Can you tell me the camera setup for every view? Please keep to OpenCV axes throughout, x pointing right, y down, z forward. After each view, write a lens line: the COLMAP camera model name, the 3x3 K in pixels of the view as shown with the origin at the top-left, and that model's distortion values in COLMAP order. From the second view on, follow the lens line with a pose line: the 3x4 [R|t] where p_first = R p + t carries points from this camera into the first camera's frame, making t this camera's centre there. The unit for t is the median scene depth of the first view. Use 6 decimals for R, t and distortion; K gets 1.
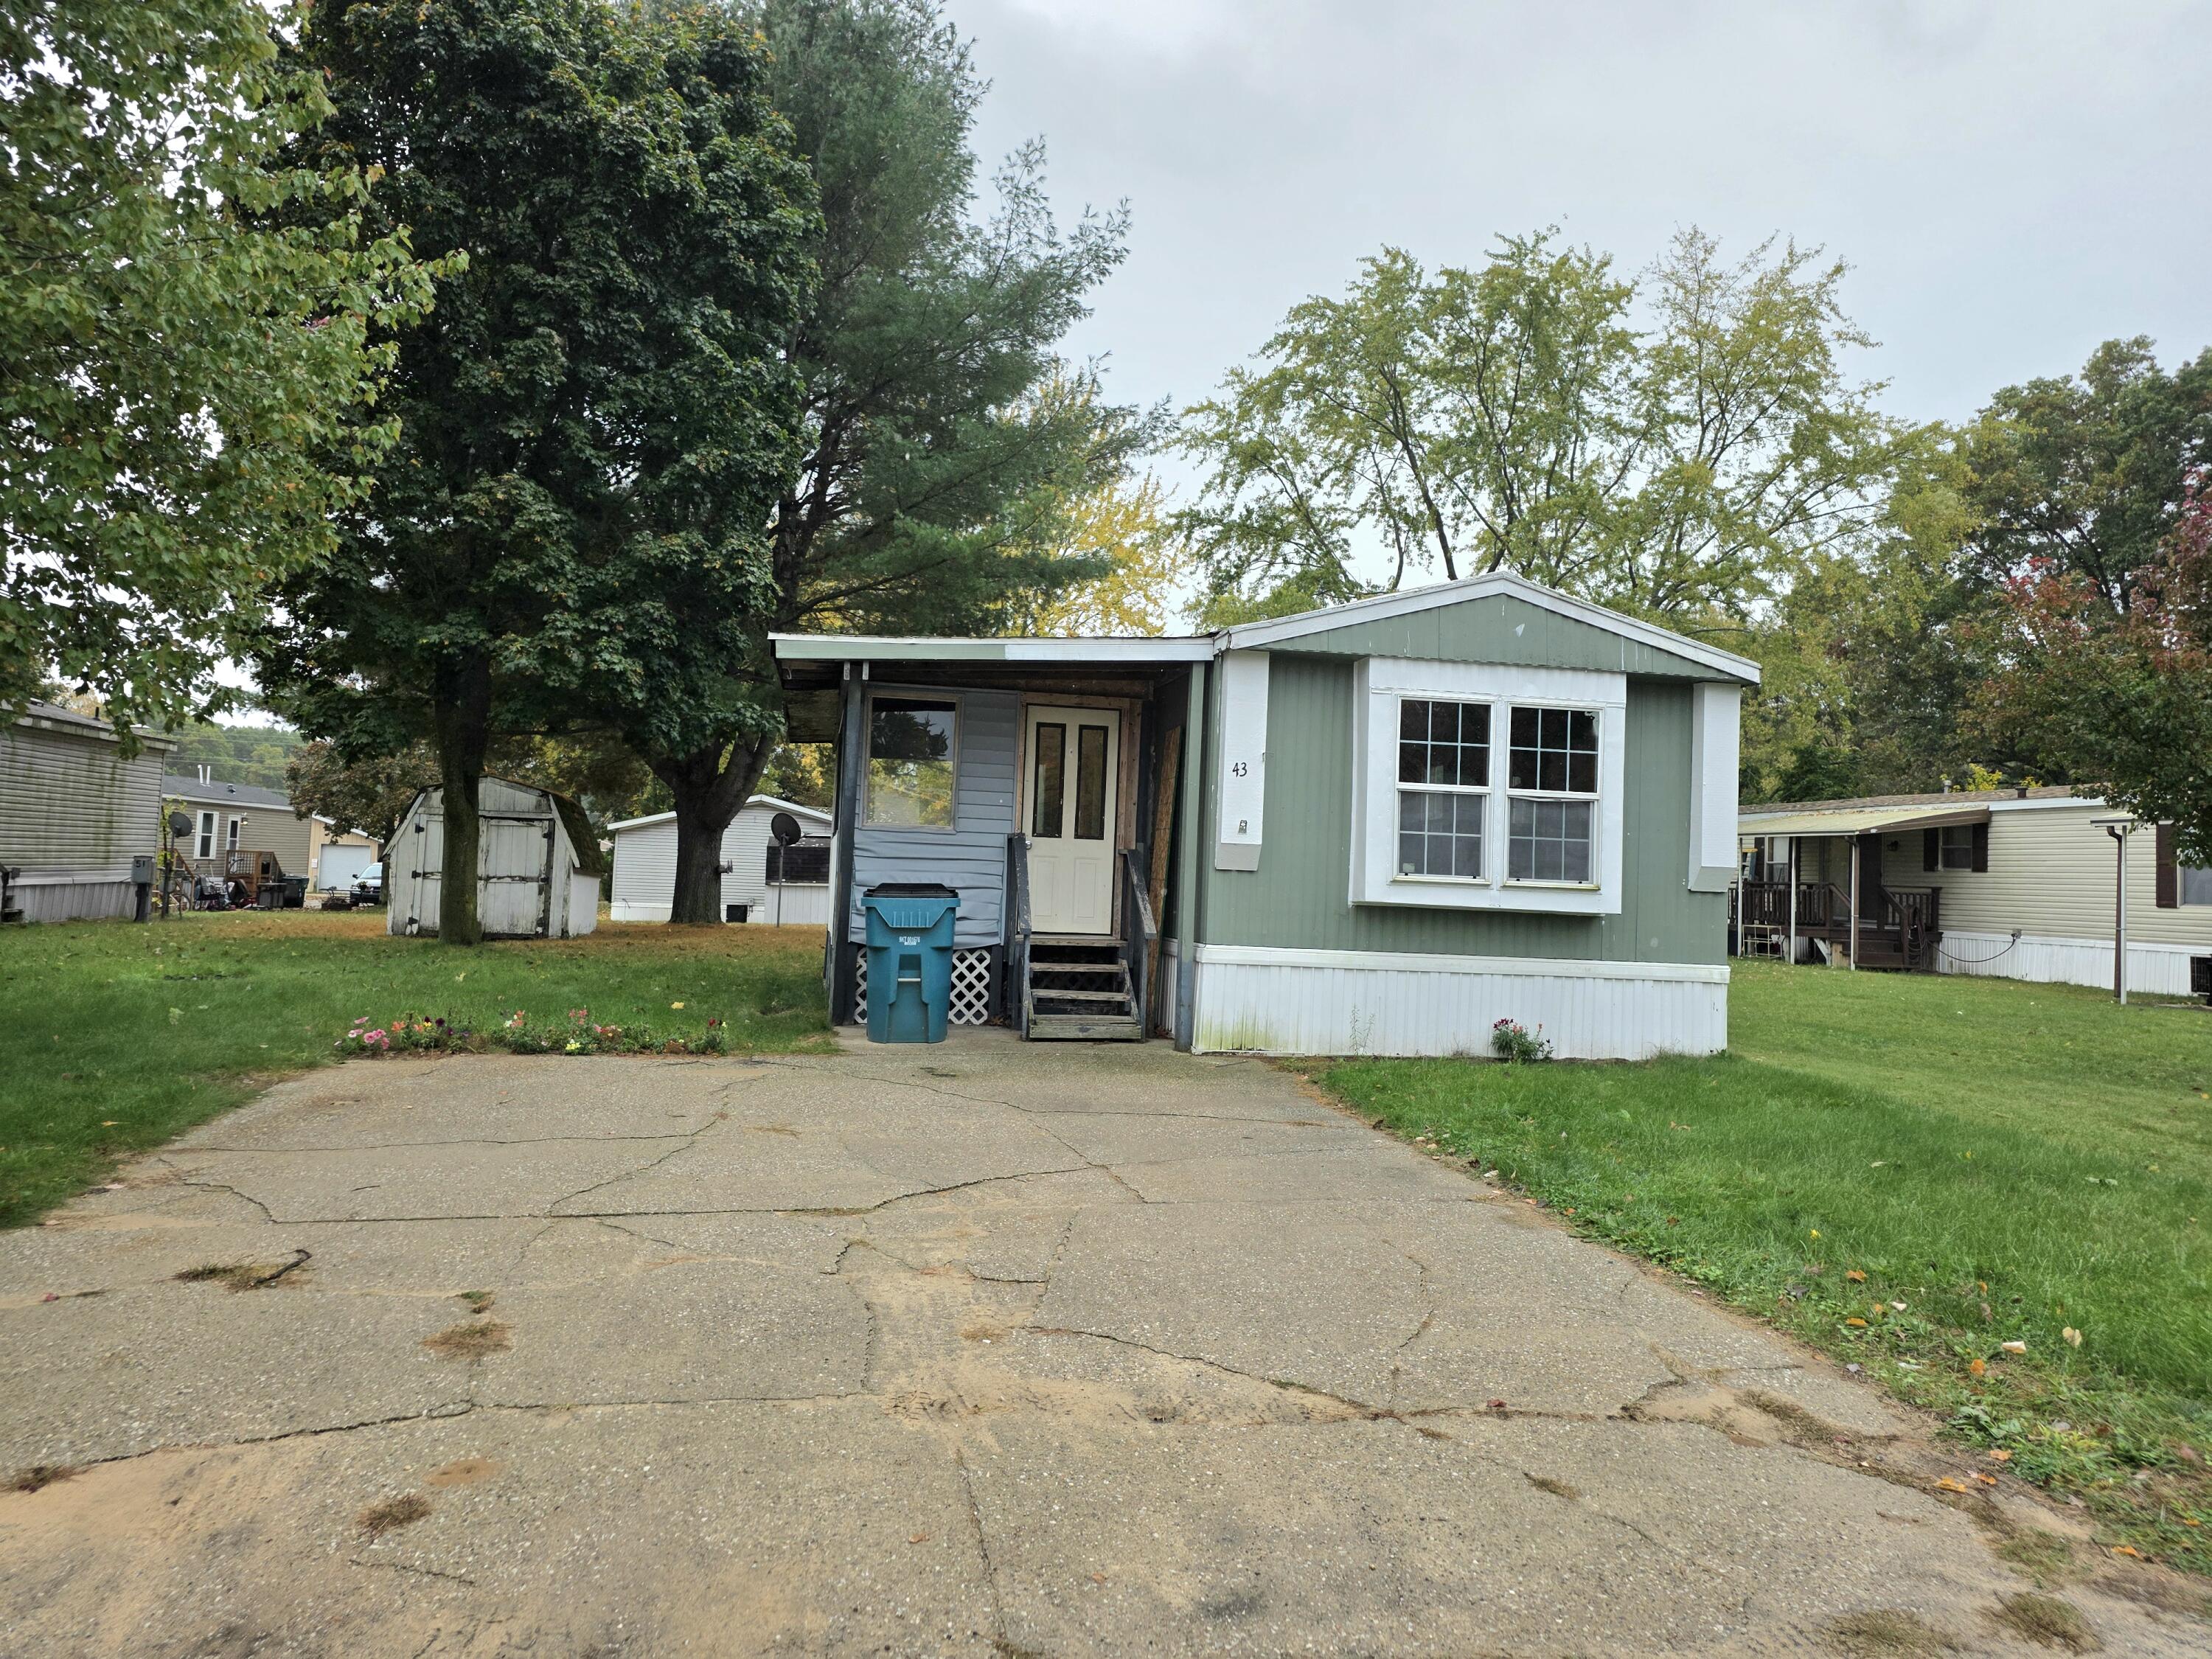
lens RADIAL K [[1346.3, 0, 1106.0], [0, 1346.3, 829.5], [0, 0, 1]] dist [0.093121, -0.079951]
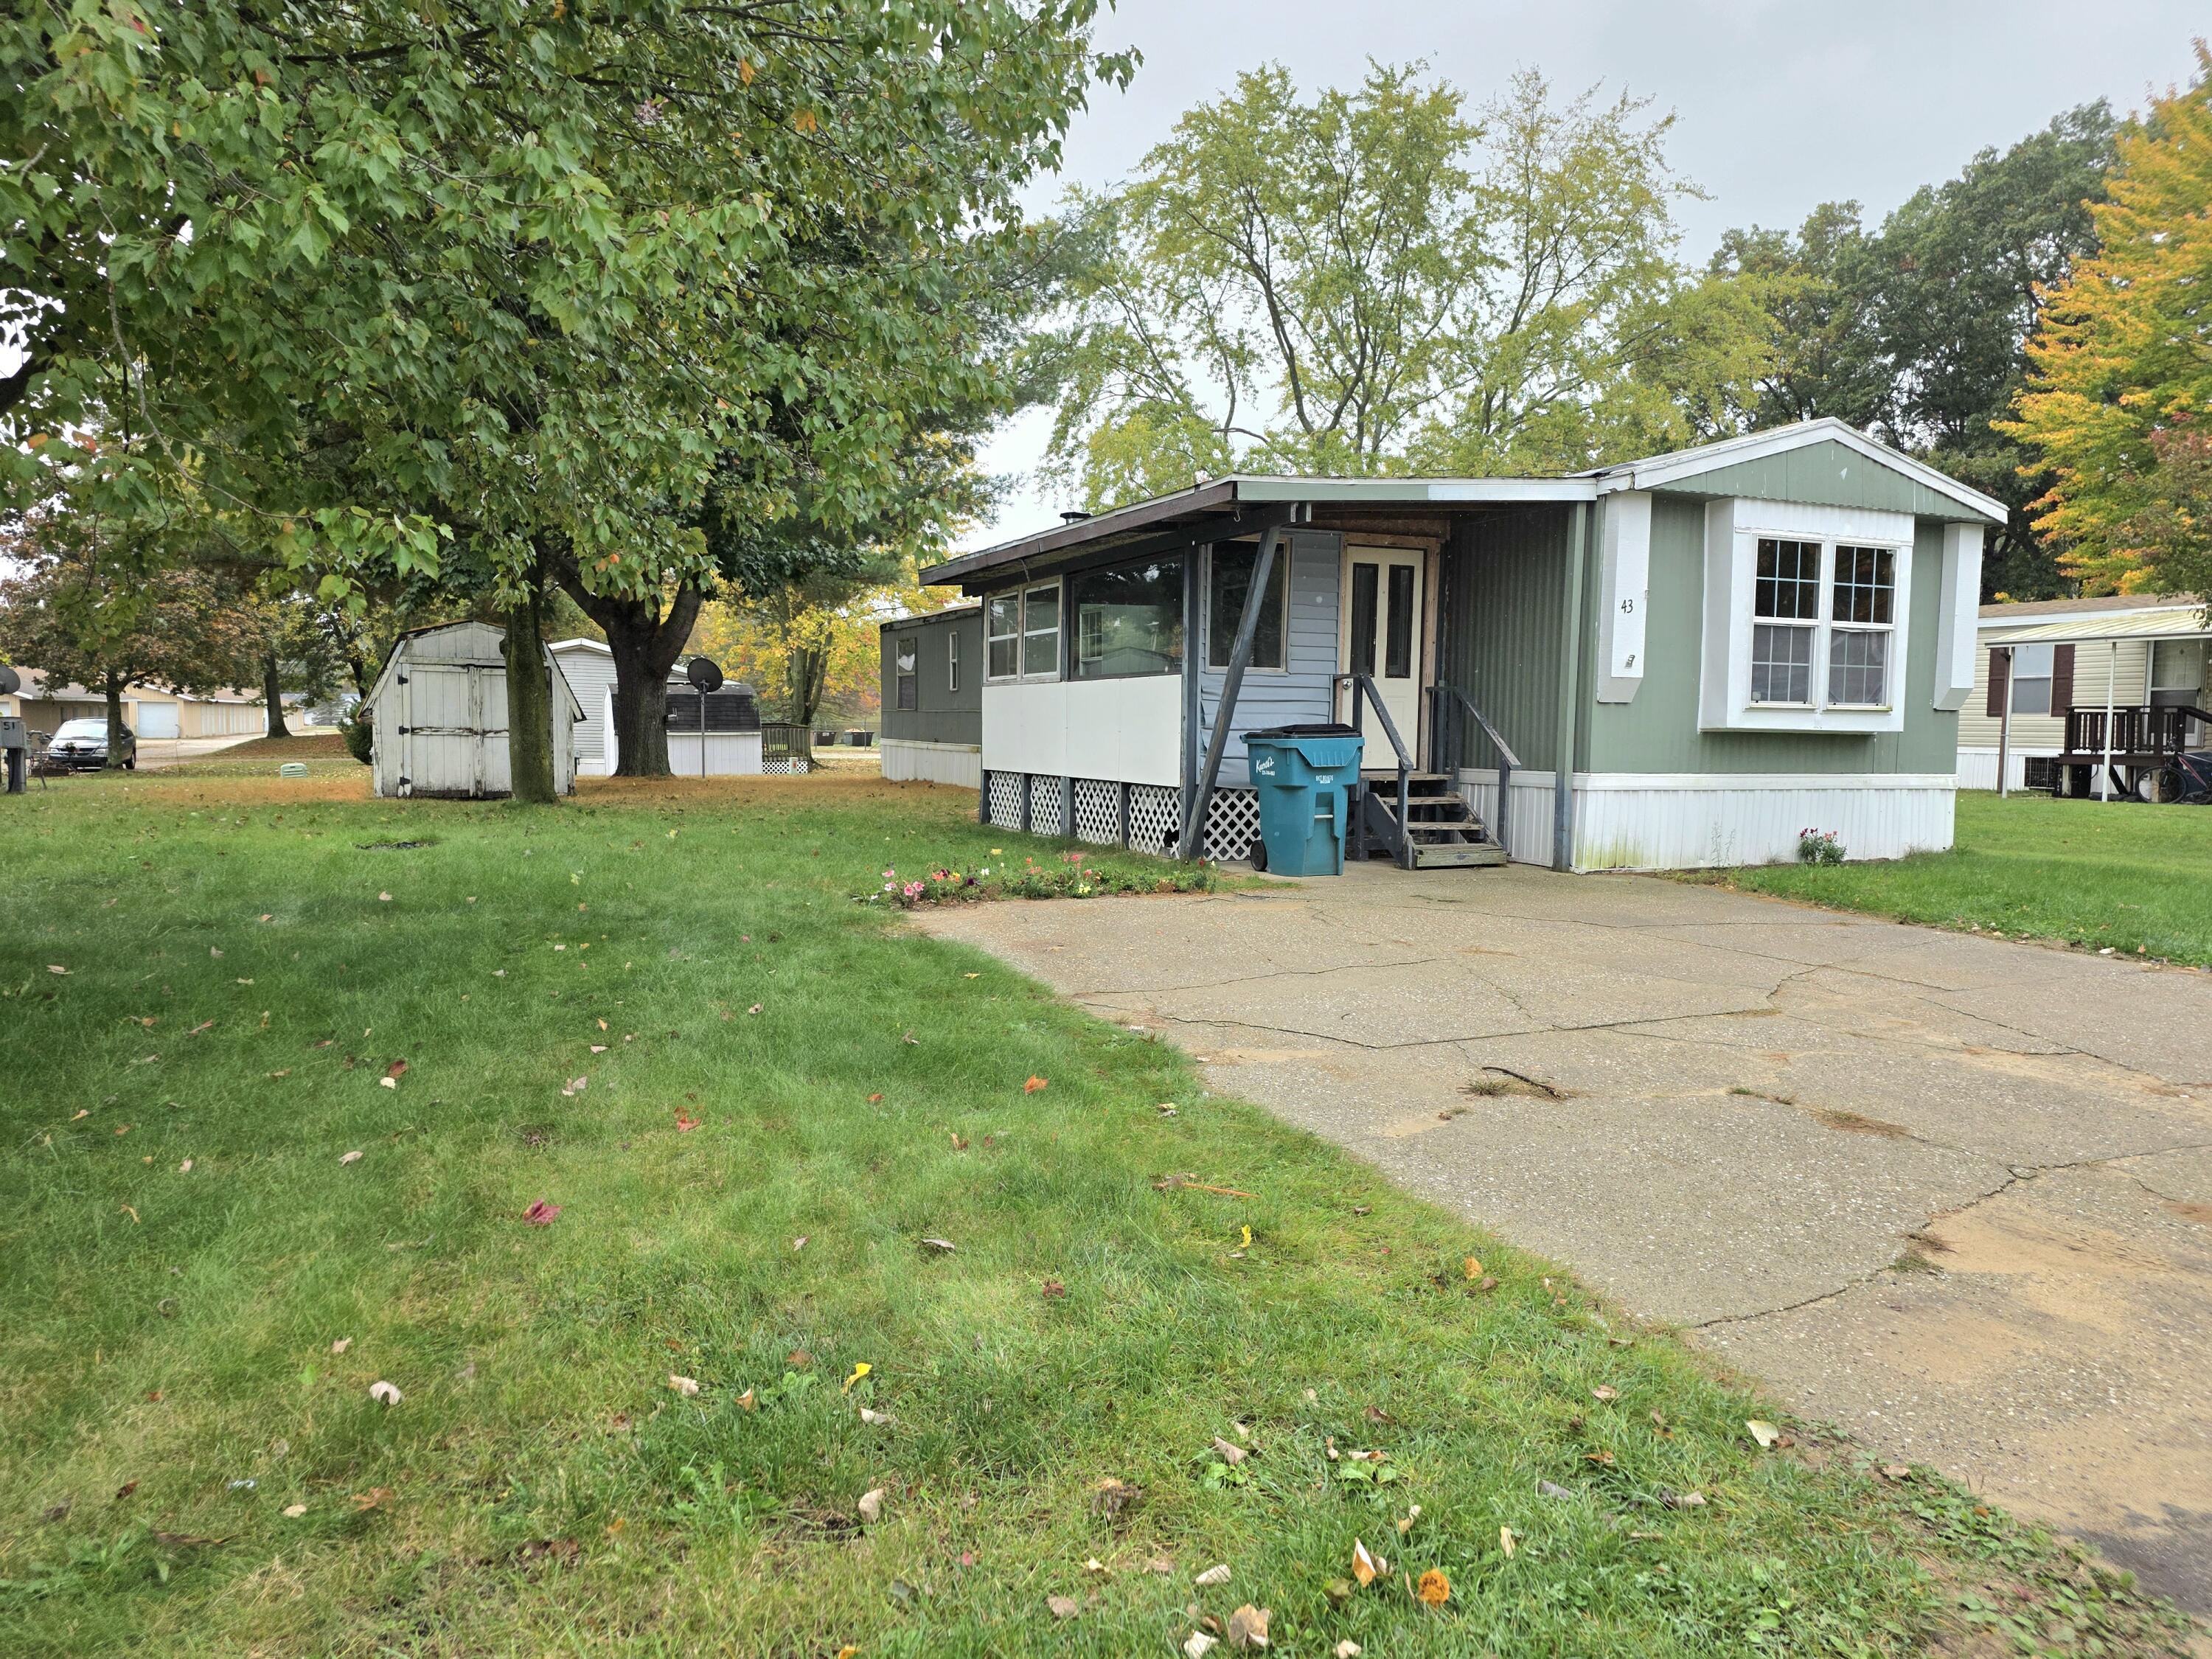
lens RADIAL K [[1346.3, 0, 1106.0], [0, 1346.3, 829.5], [0, 0, 1]] dist [0.093121, -0.079951]
pose [[0.976963, -0.042455, 0.209144, -0.510269], [0.017520, 0.992660, 0.119664, -0.005926], [-0.212689, -0.113243, 0.970536, 0.024537]]
